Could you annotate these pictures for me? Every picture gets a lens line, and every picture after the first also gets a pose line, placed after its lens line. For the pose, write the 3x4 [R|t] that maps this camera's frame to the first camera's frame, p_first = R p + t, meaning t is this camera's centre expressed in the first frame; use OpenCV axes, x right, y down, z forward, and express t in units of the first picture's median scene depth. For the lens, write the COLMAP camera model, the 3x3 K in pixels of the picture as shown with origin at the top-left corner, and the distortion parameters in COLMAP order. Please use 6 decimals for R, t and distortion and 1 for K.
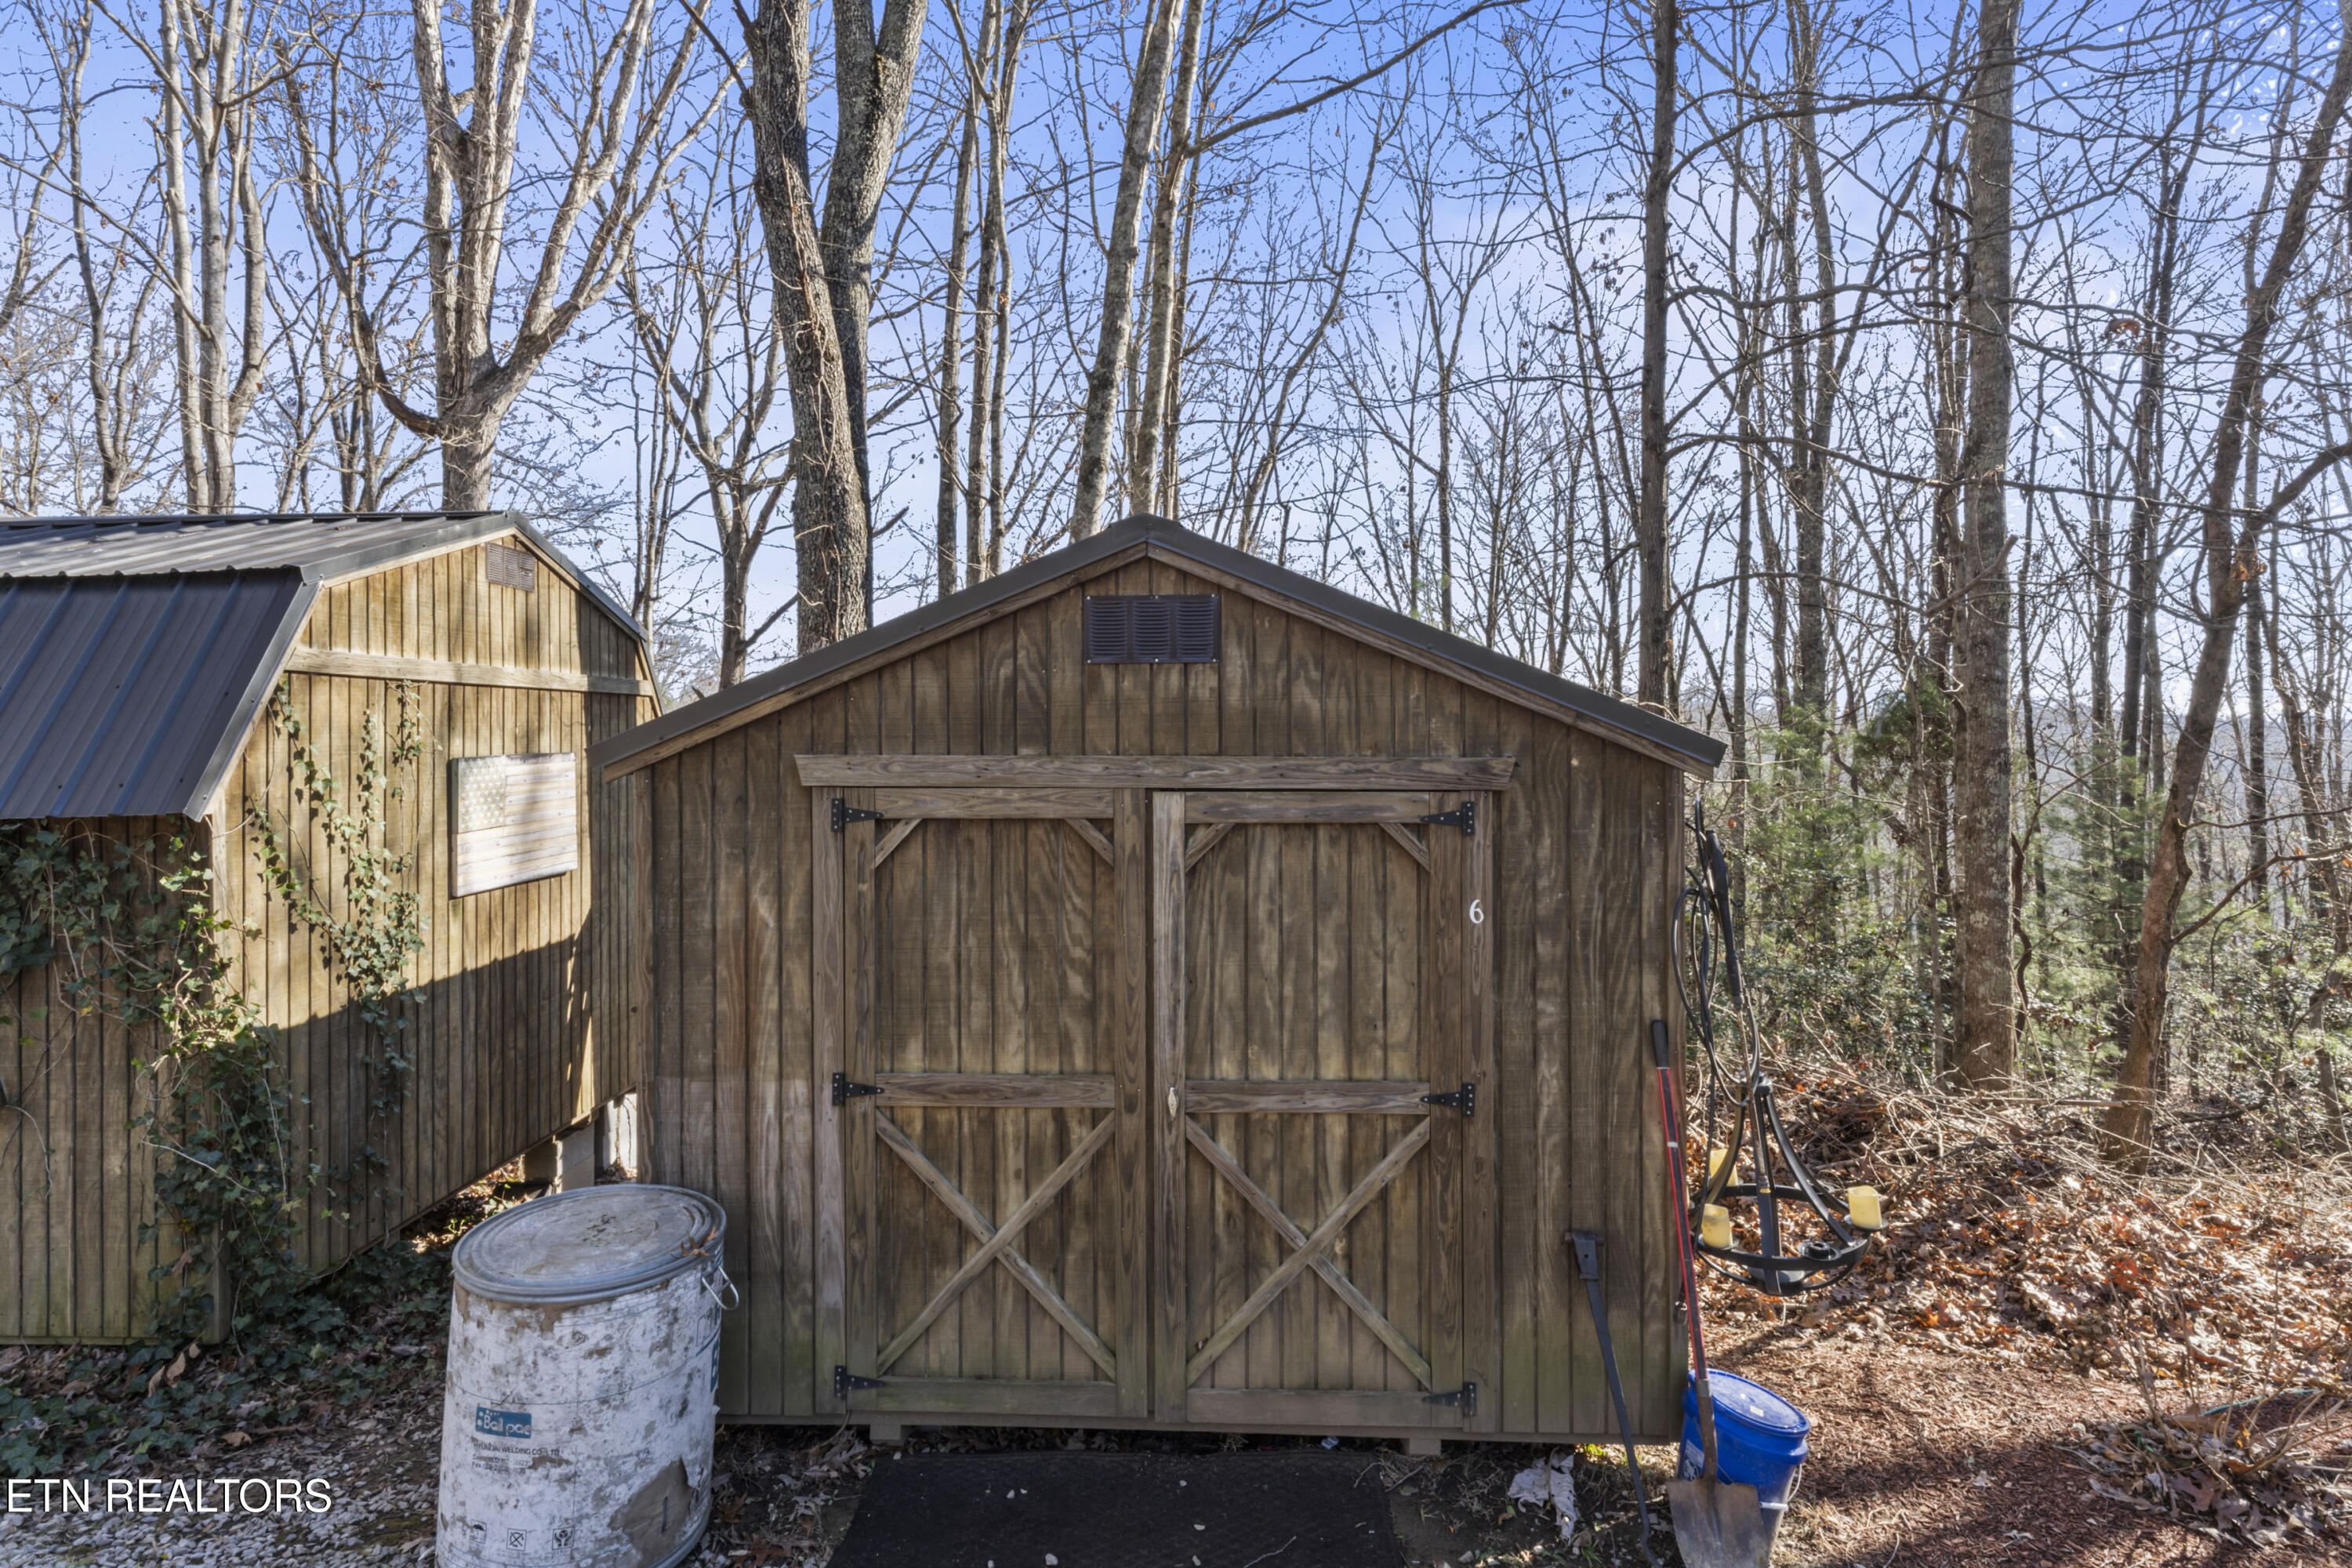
lens RADIAL K [[1113.9, 0, 1147.7], [0, 1113.9, 733.0], [0, 0, 1]] dist [-0.001239, -0.000080]
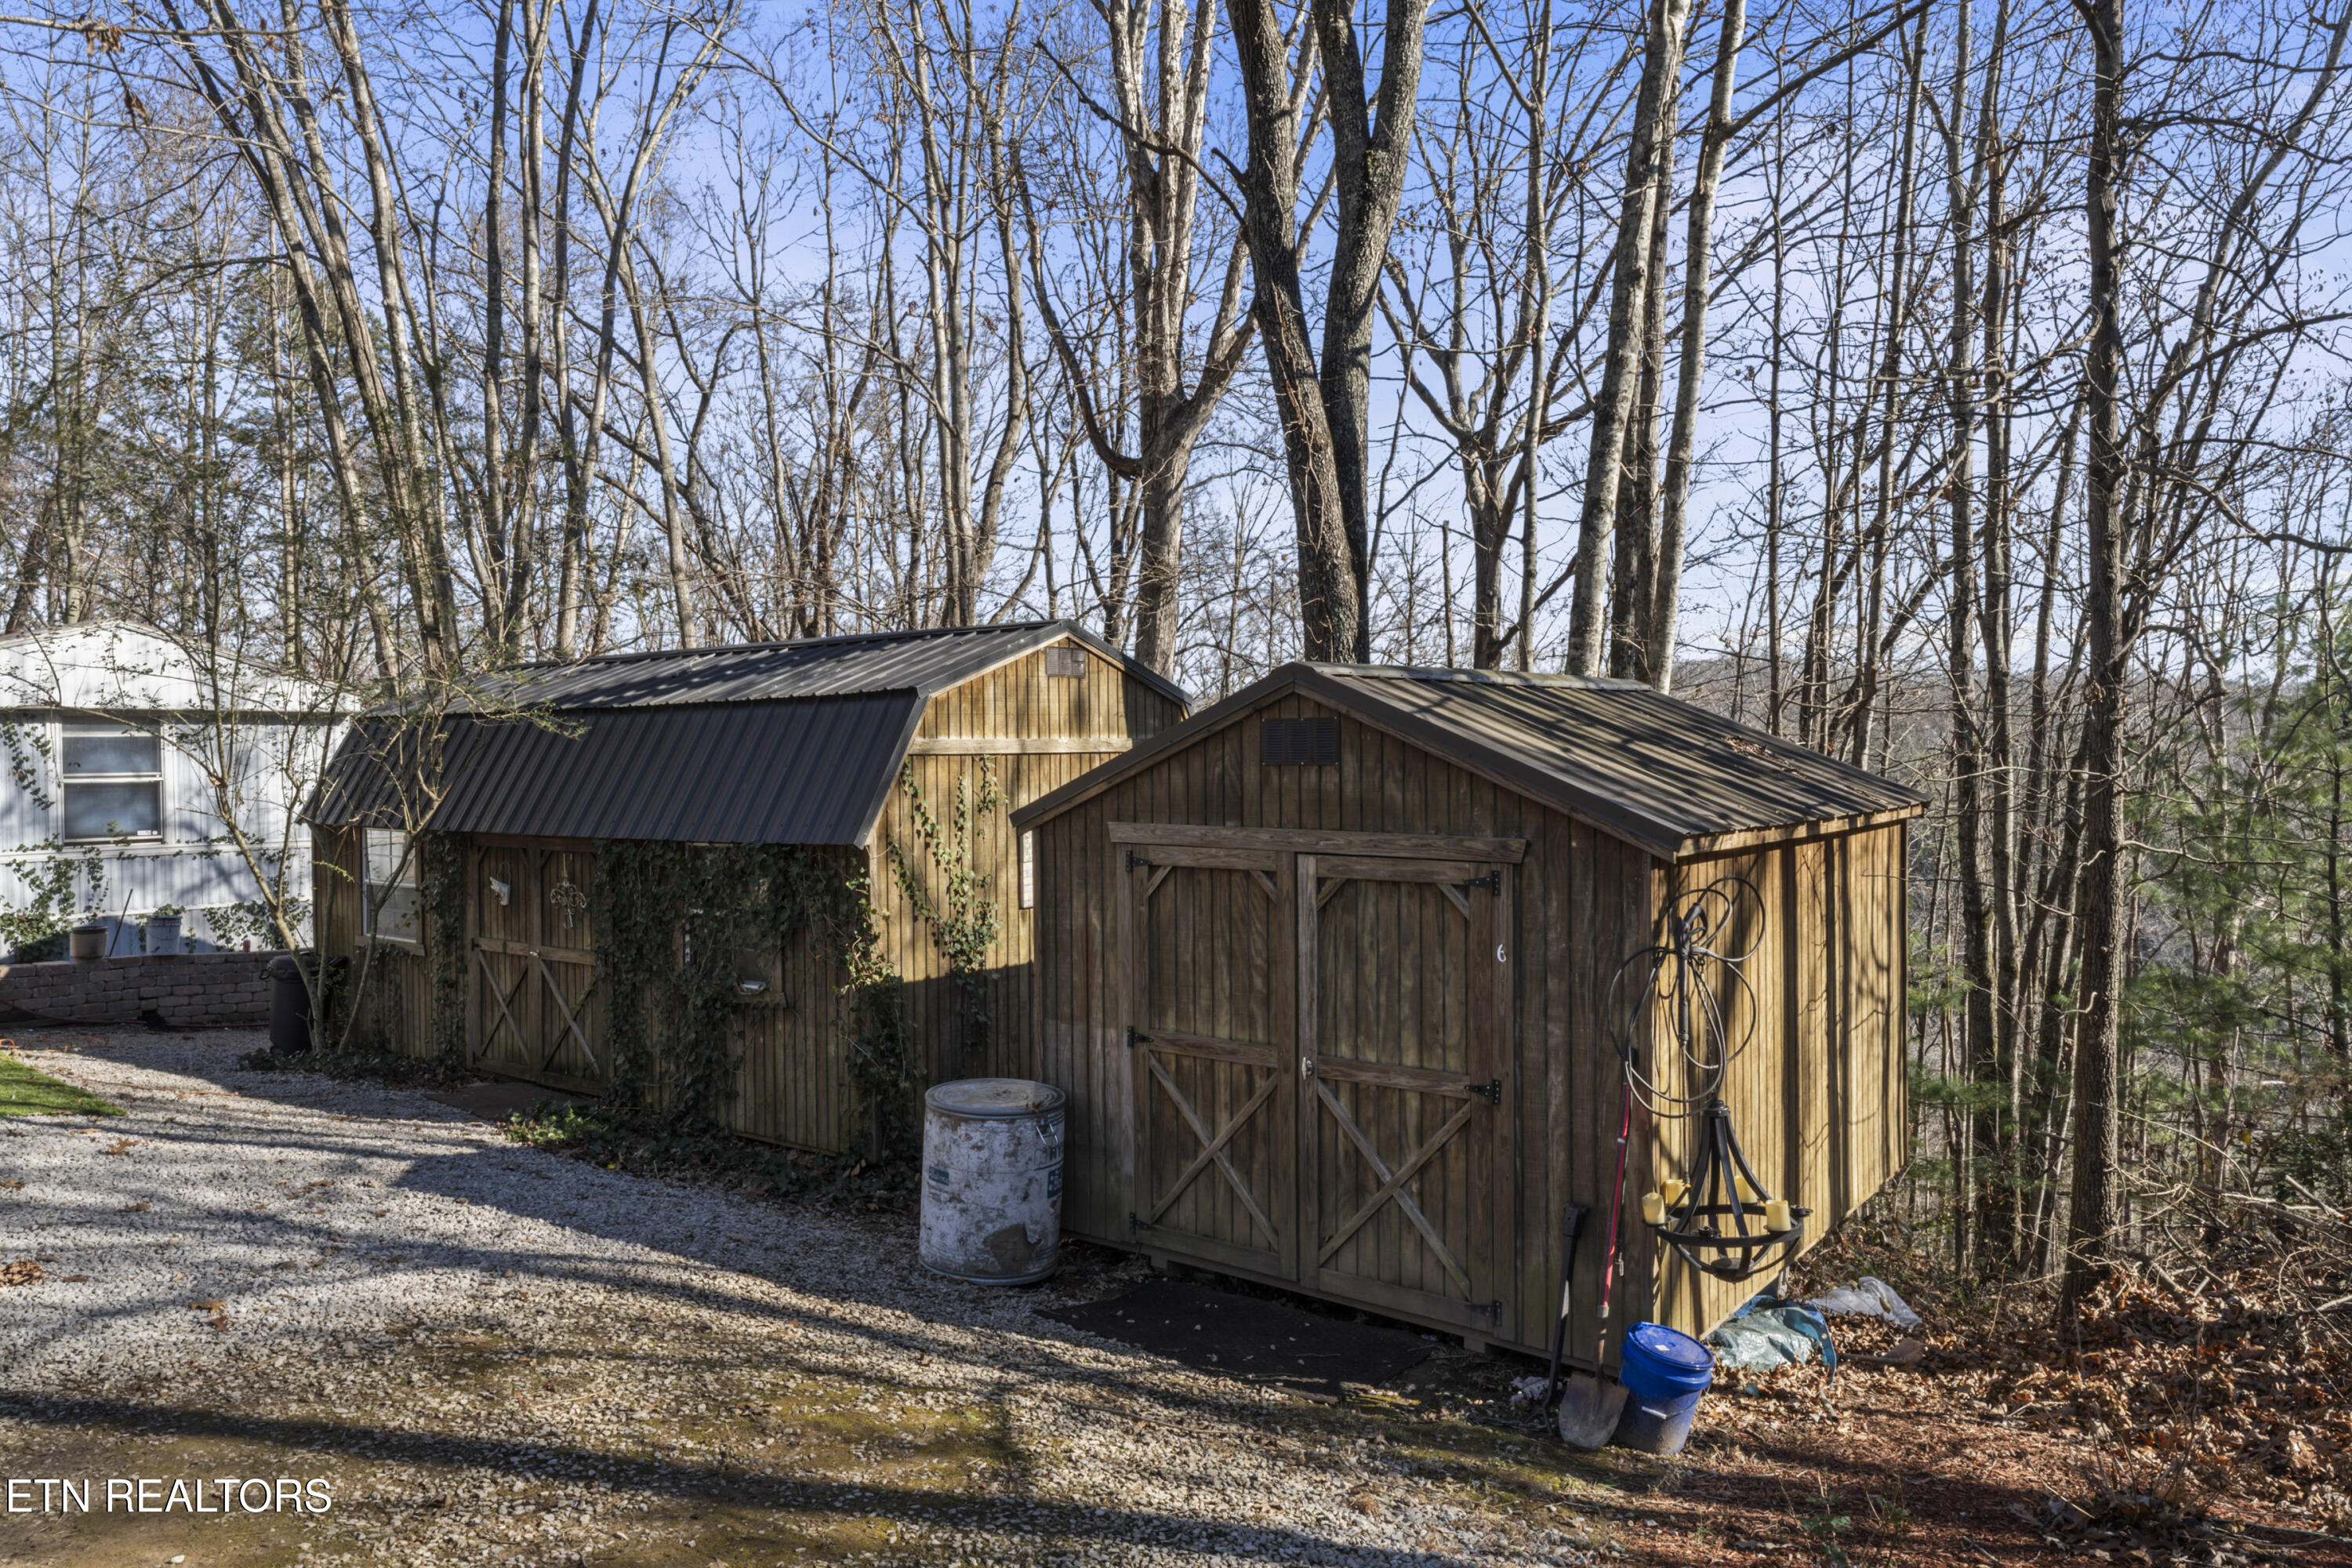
lens RADIAL K [[1619.9, 0, 1177.2], [0, 1619.9, 779.5], [0, 0, 1]] dist [-0.002128, 0.000414]
pose [[0.807056, 0.011368, -0.590366, 1.112525], [0.005694, 0.999618, 0.027032, -0.101644], [0.590448, -0.025178, 0.806683, -0.785210]]
